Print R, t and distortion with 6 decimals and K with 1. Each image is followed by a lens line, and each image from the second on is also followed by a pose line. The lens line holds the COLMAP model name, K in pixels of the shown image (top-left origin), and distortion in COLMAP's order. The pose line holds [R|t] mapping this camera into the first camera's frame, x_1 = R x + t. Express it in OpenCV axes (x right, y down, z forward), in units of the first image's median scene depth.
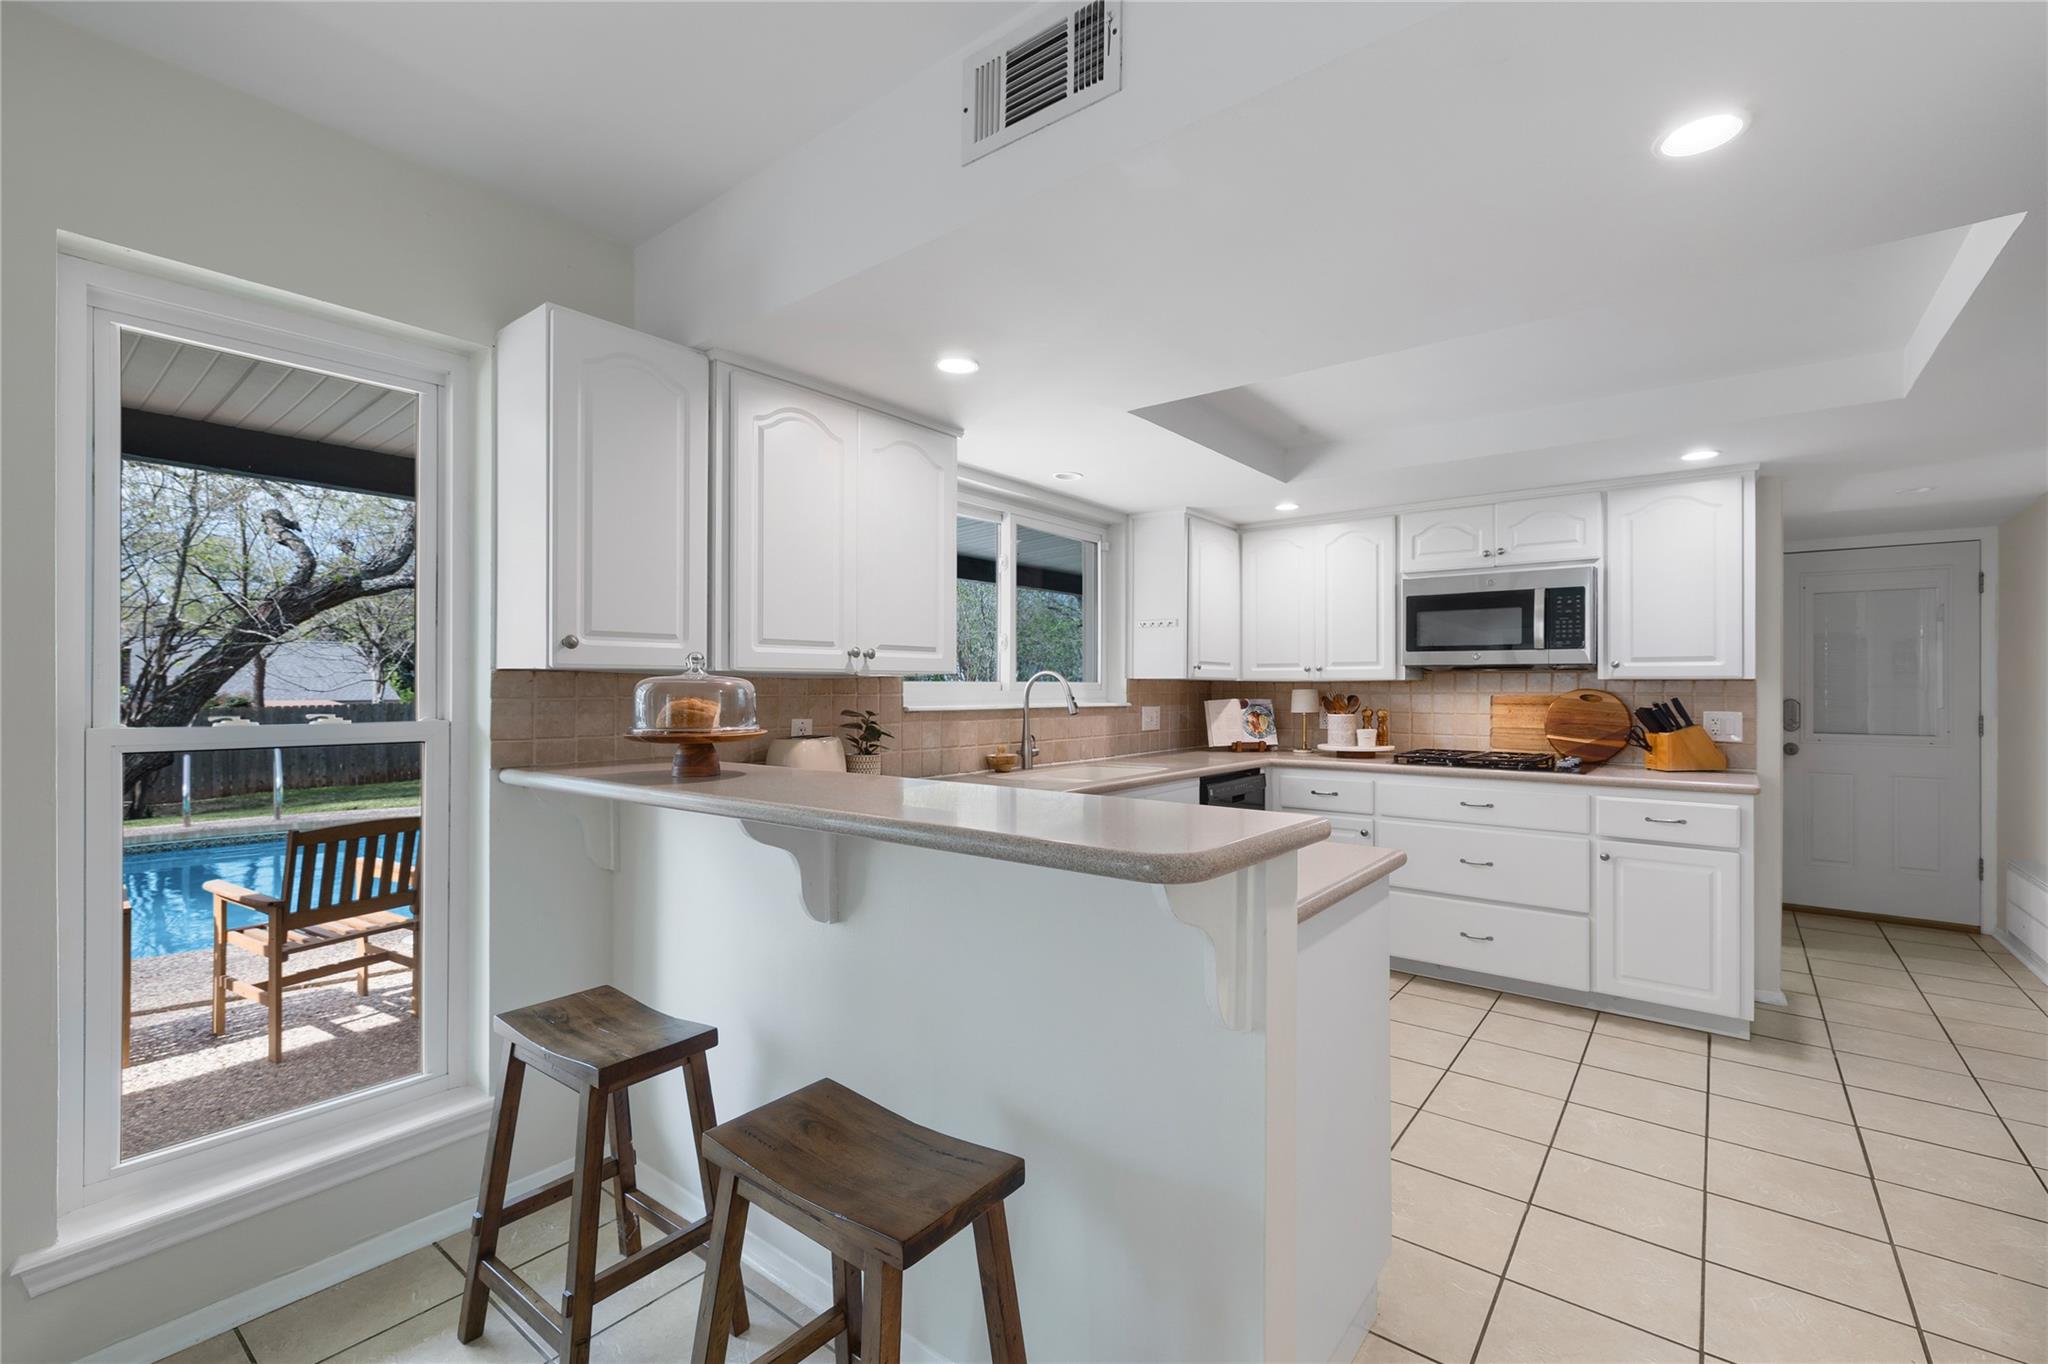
lens RADIAL K [[850.8, 0, 1024.1], [0, 850.8, 681.3], [0, 0, 1]] dist [-0.003735, 0.002351]
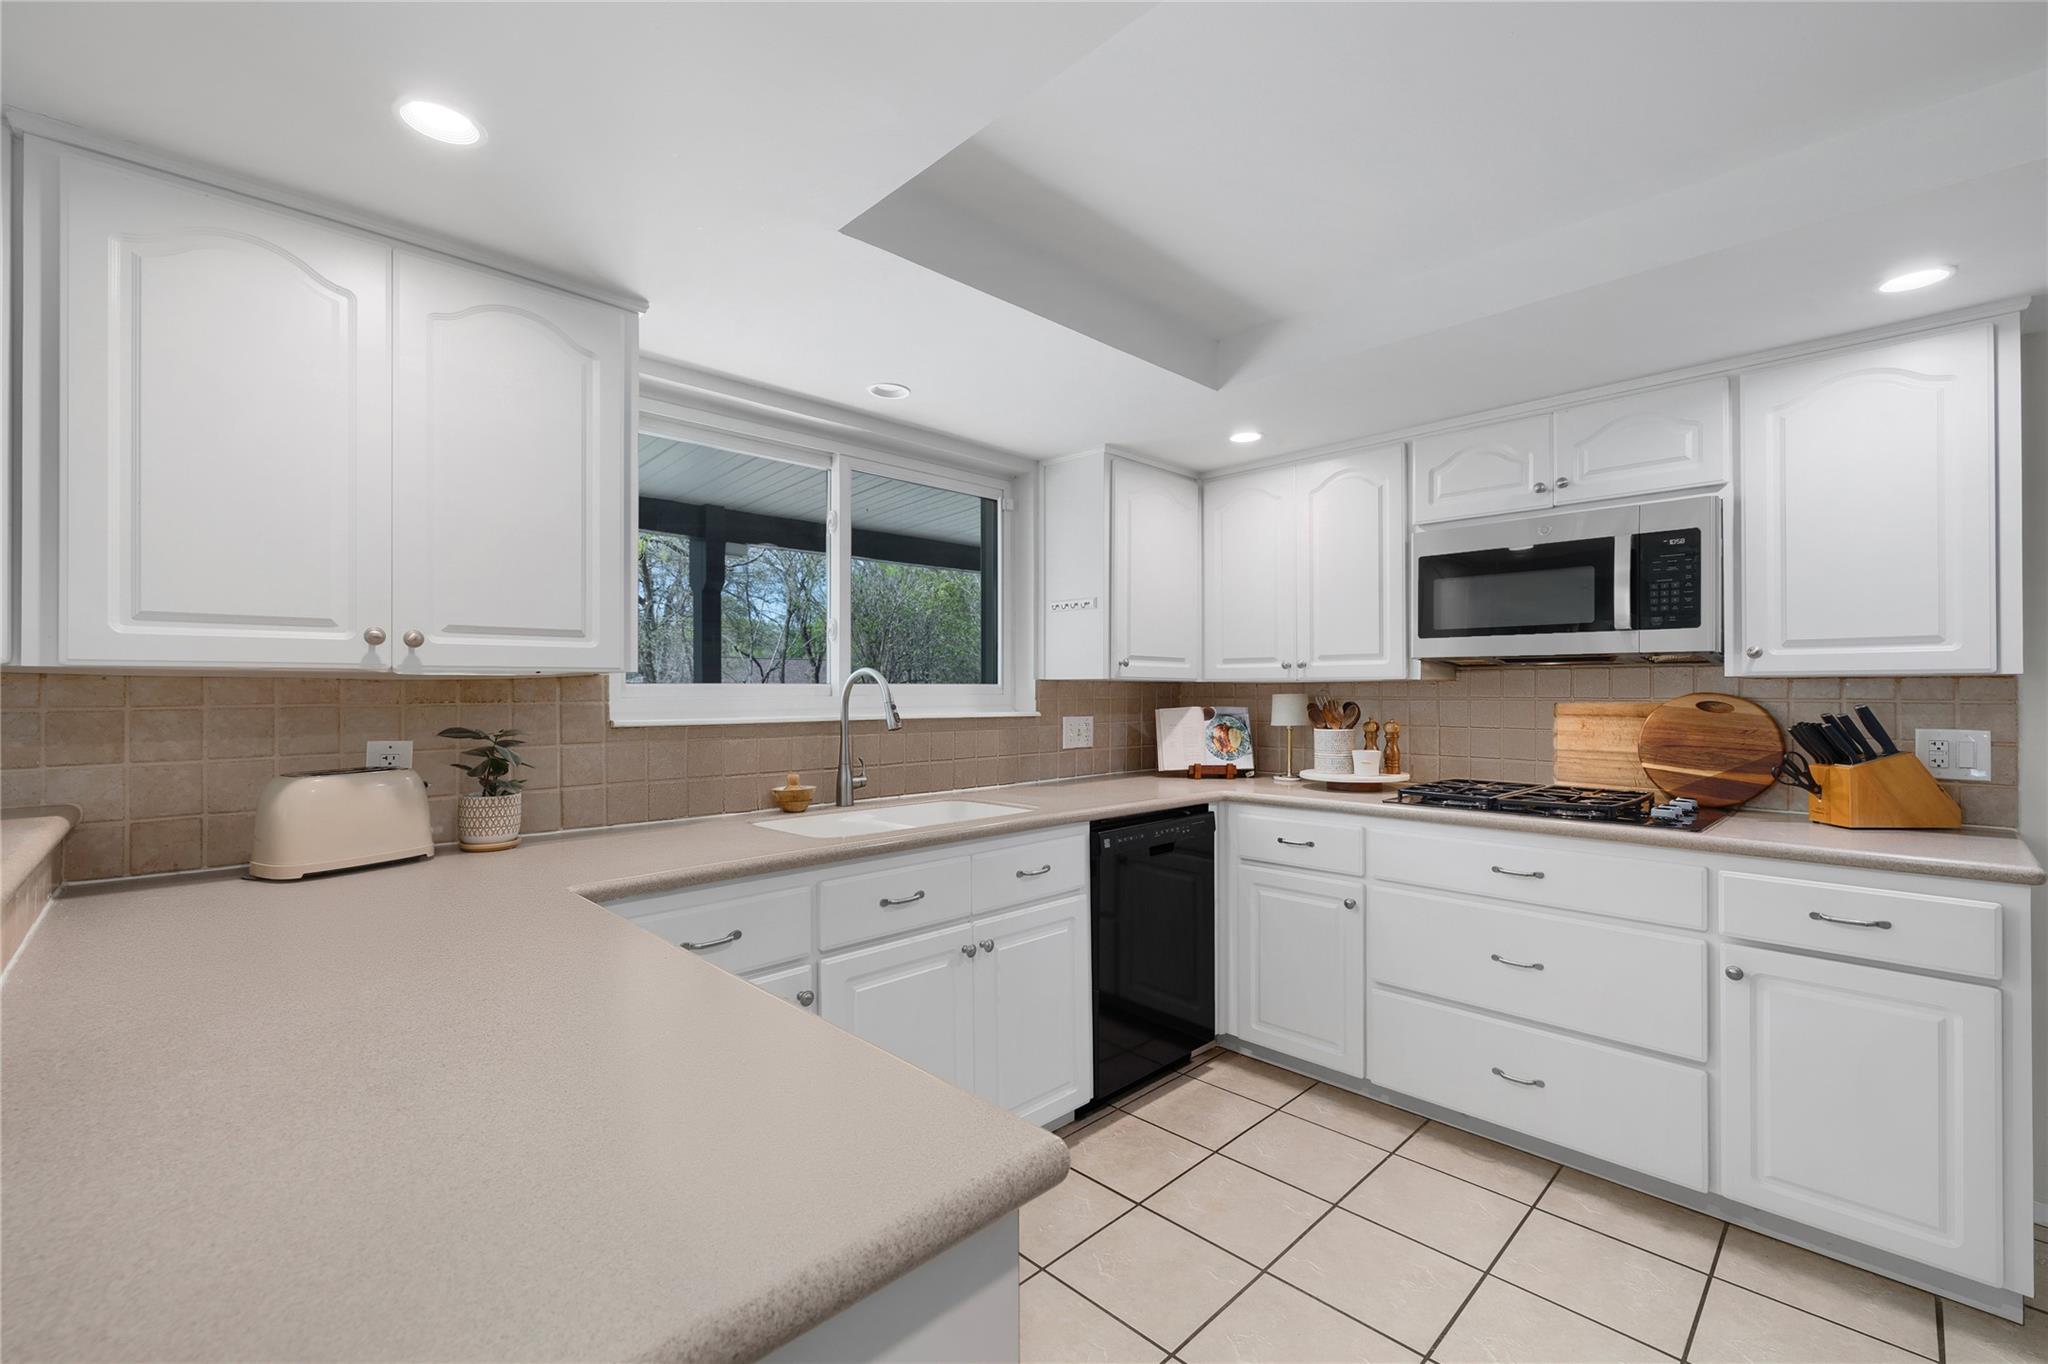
lens RADIAL K [[850.8, 0, 1002.6], [0, 850.8, 683.8], [0, 0, 1]] dist [-0.003735, 0.002351]
pose [[0.991280, -0.003481, -0.131727, 0.227677], [0.003266, 0.999993, -0.001853, 0.002165], [0.131733, 0.001407, 0.991284, 0.305862]]
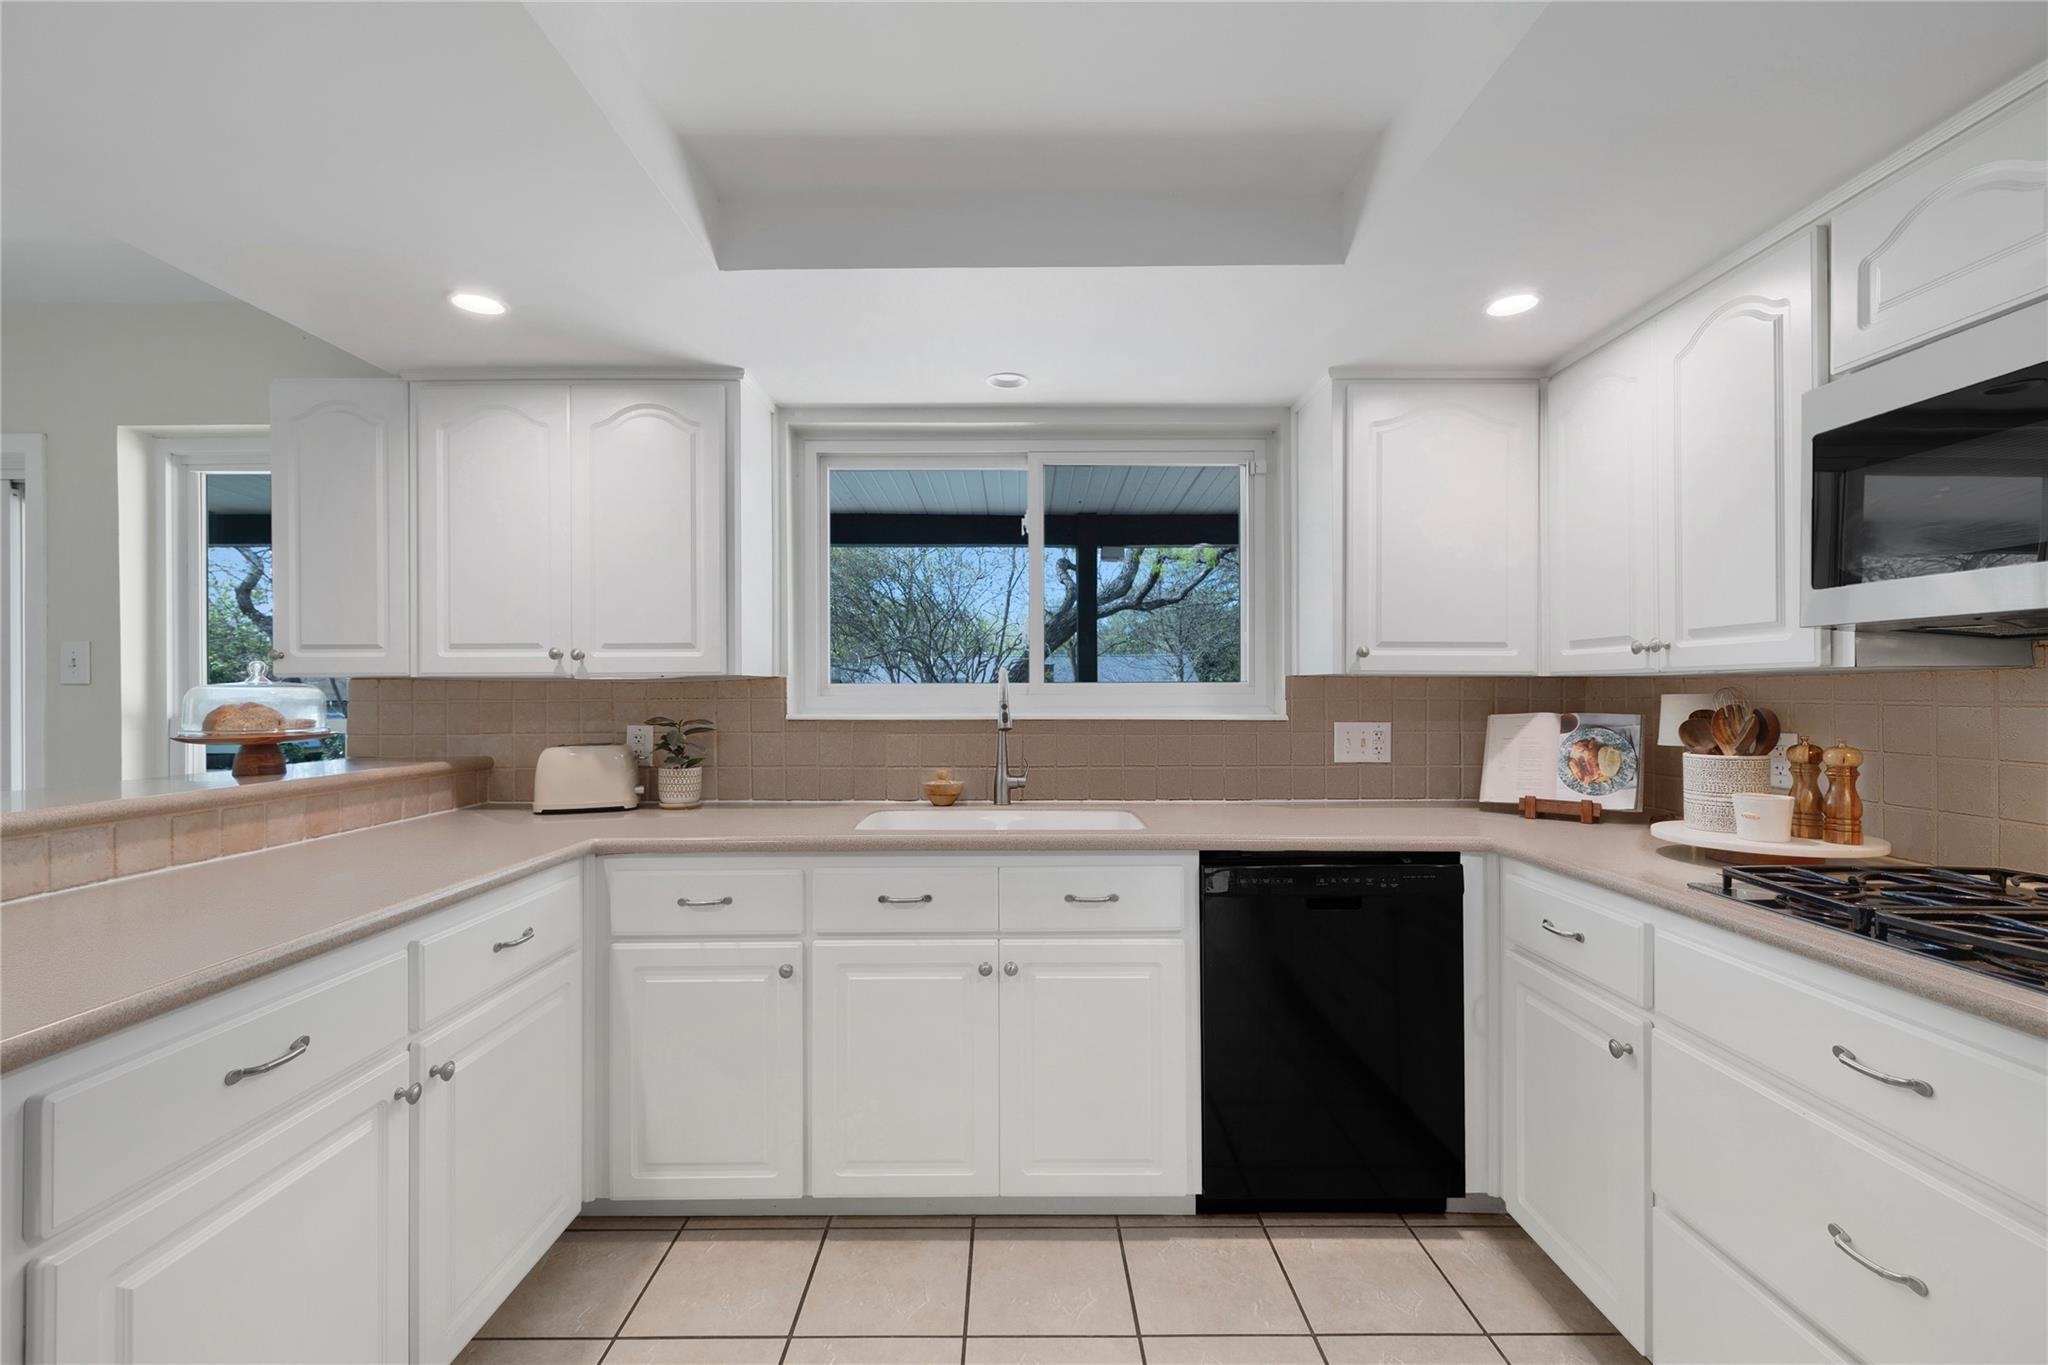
lens RADIAL K [[850.8, 0, 1019.7], [0, 850.8, 685.8], [0, 0, 1]] dist [-0.003735, 0.002351]
pose [[0.629901, -0.006306, -0.776650, 0.566880], [0.007864, 0.999968, -0.001742, 0.004314], [0.776635, -0.005010, 0.629930, 0.558579]]
